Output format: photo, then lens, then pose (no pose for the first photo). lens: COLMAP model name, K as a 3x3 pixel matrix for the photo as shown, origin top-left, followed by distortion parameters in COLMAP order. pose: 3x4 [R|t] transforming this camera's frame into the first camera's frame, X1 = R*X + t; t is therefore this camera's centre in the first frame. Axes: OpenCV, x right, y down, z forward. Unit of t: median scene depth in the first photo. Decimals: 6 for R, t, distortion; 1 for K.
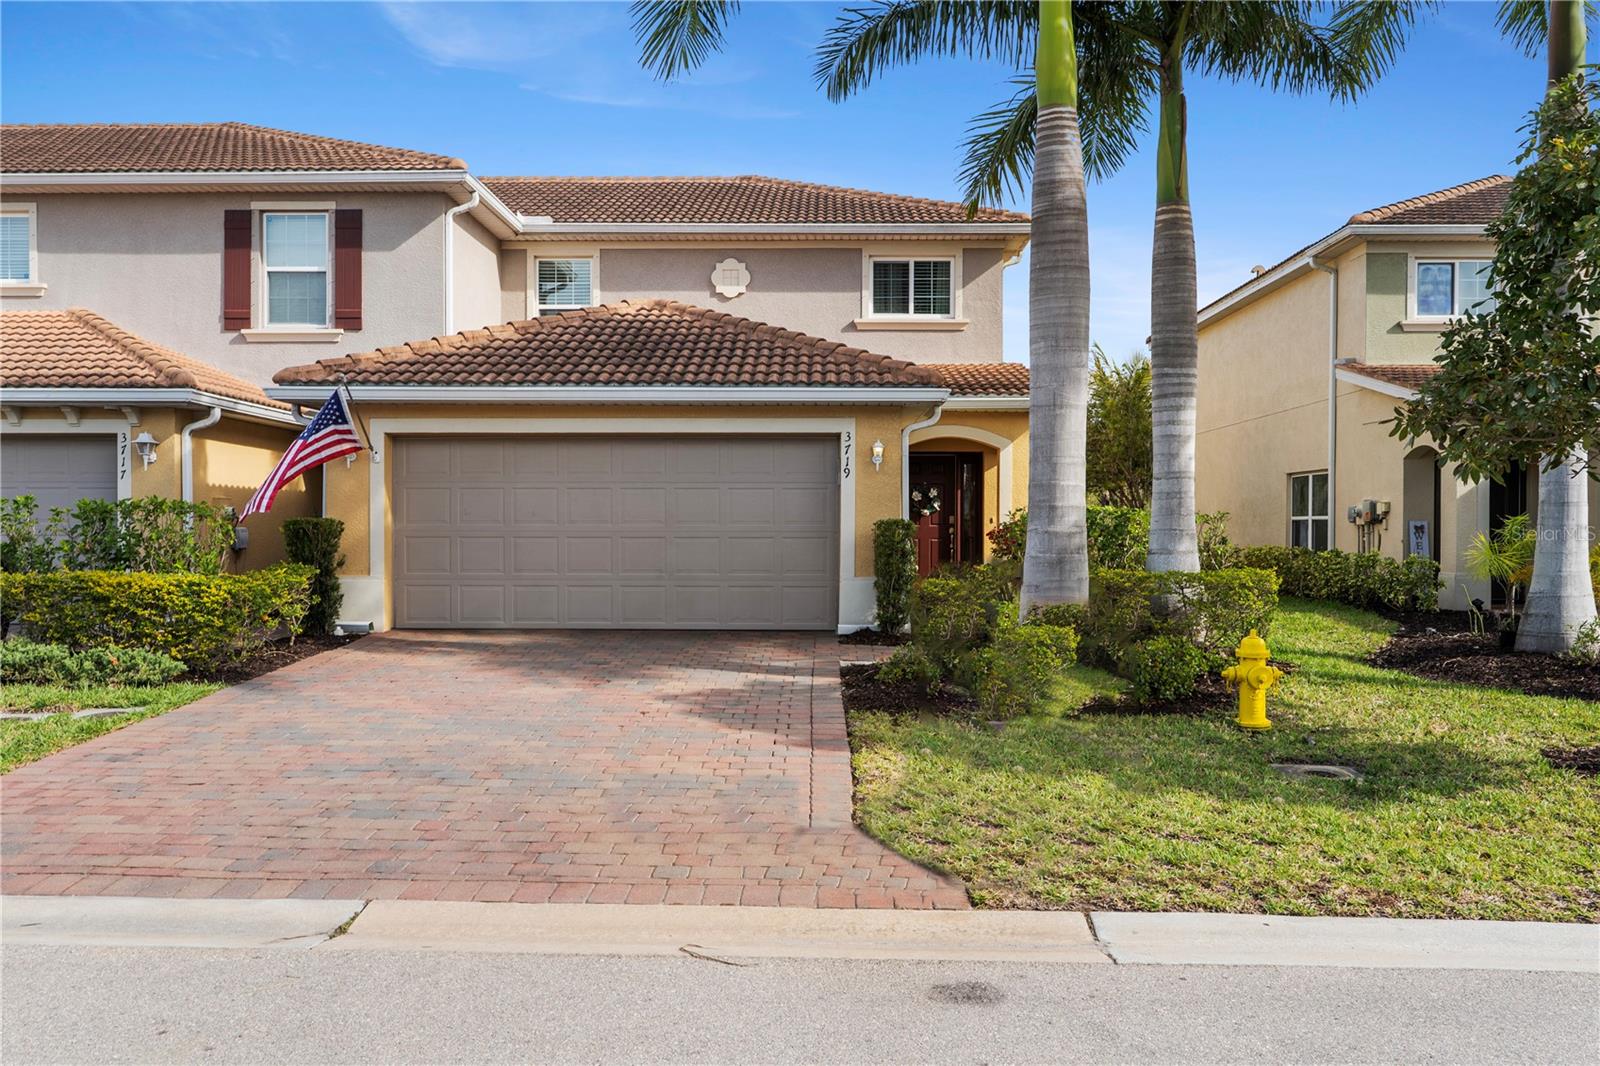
lens RADIAL K [[1233.5, 0, 804.8], [0, 1233.5, 560.9], [0, 0, 1]] dist [0.006941, -0.001044]
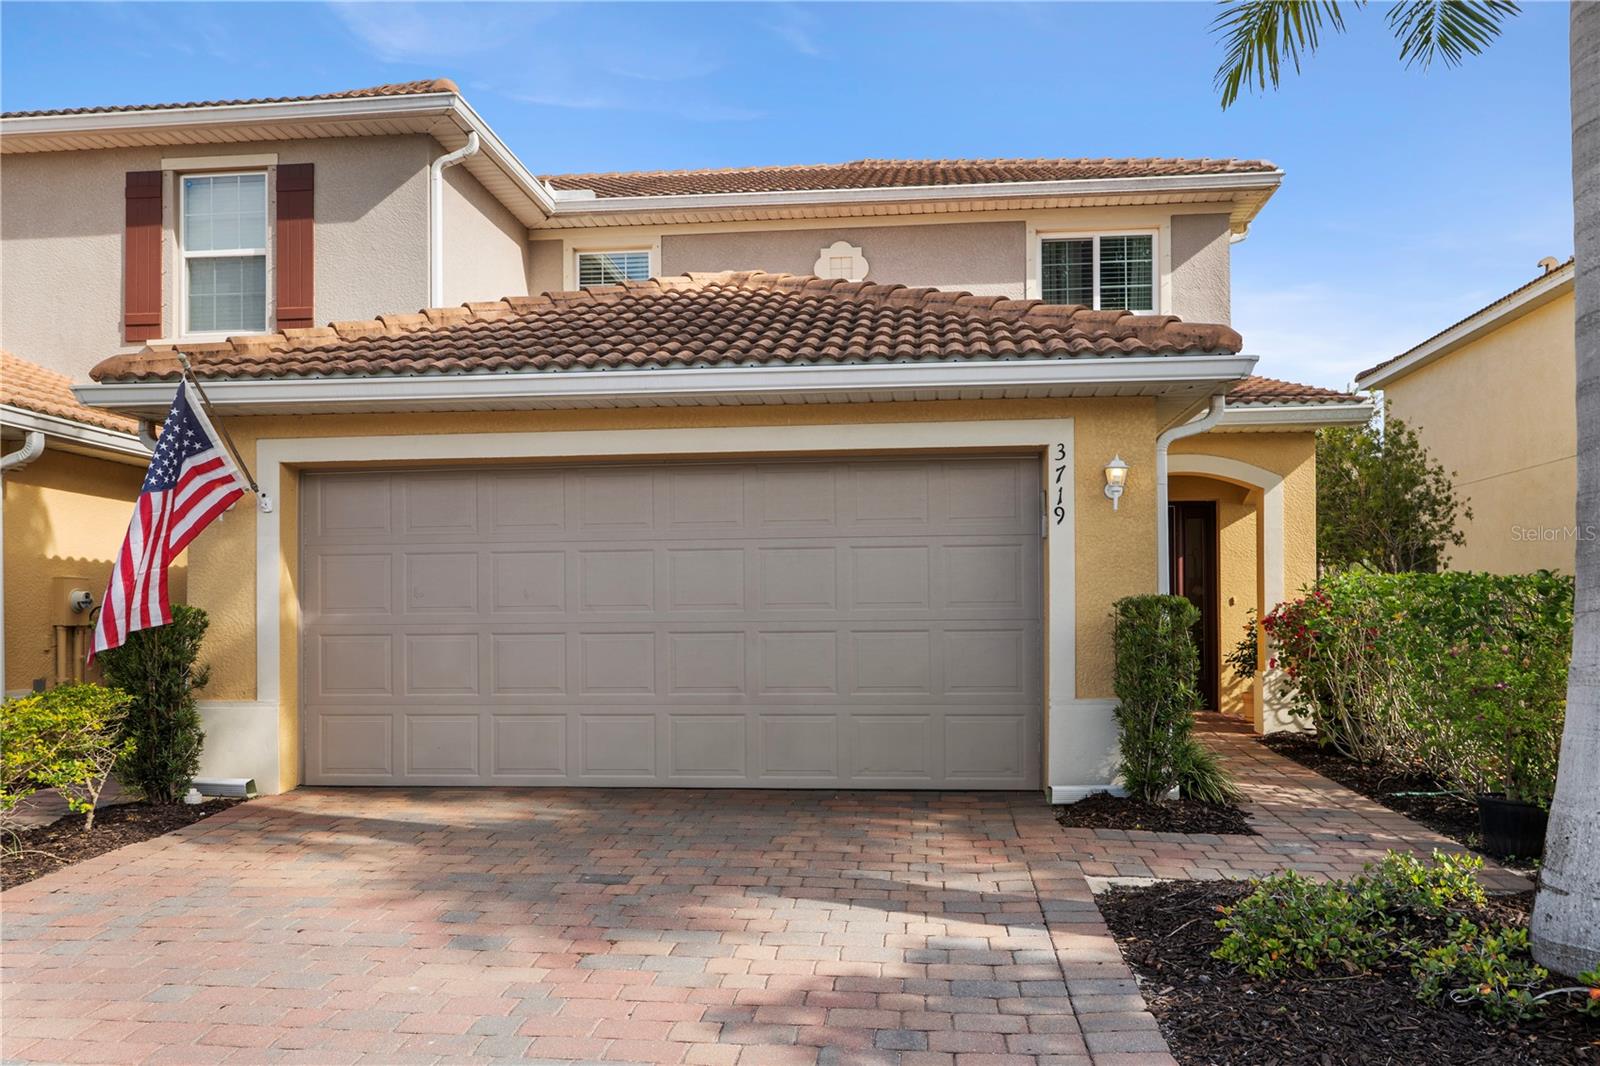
lens RADIAL K [[1229.2, 0, 806.0], [0, 1229.2, 618.4], [0, 0, 1]] dist [0.001422, 0.000068]
pose [[0.996766, -0.010284, -0.079694, -0.035550], [0.008094, 0.999582, -0.027754, -0.008660], [0.079946, 0.027020, 0.996433, 0.403008]]
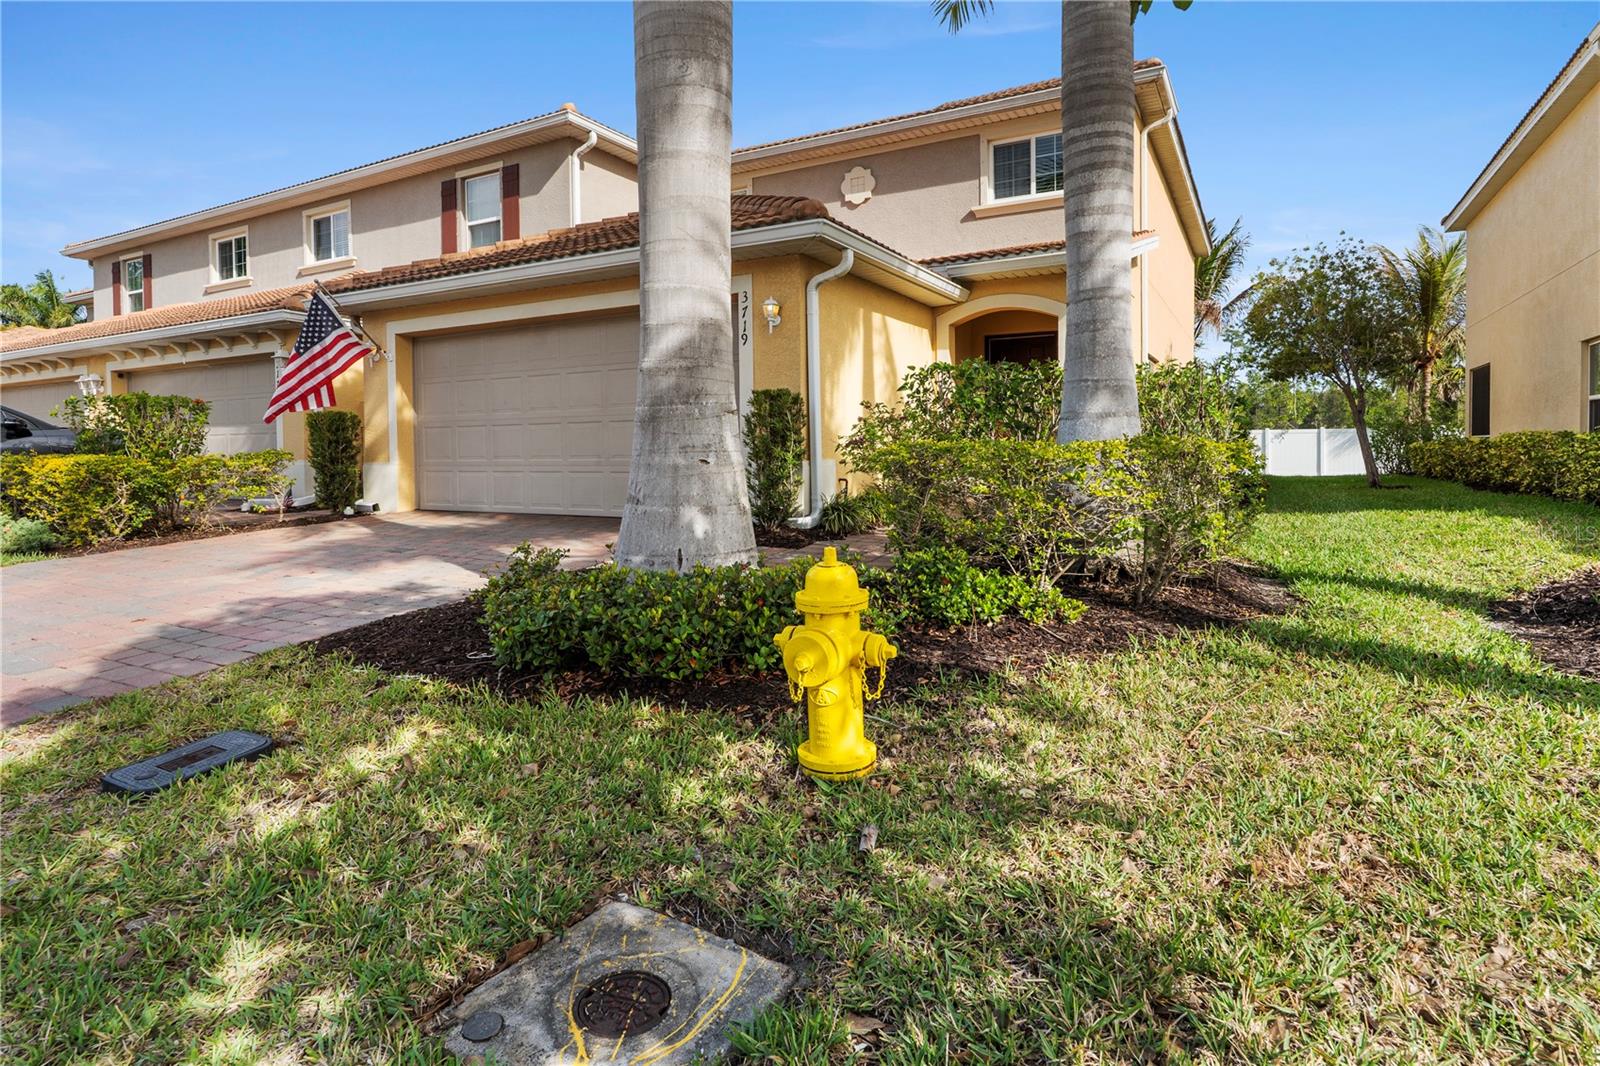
lens RADIAL K [[841.6, 0, 801.4], [0, 841.6, 474.5], [0, 0, 1]] dist [-0.000859, -0.000095]
pose [[0.885003, 0.002892, -0.465577, 0.321899], [-0.000085, 0.999982, 0.006049, 0.017781], [0.465586, -0.005314, 0.884987, 0.472232]]
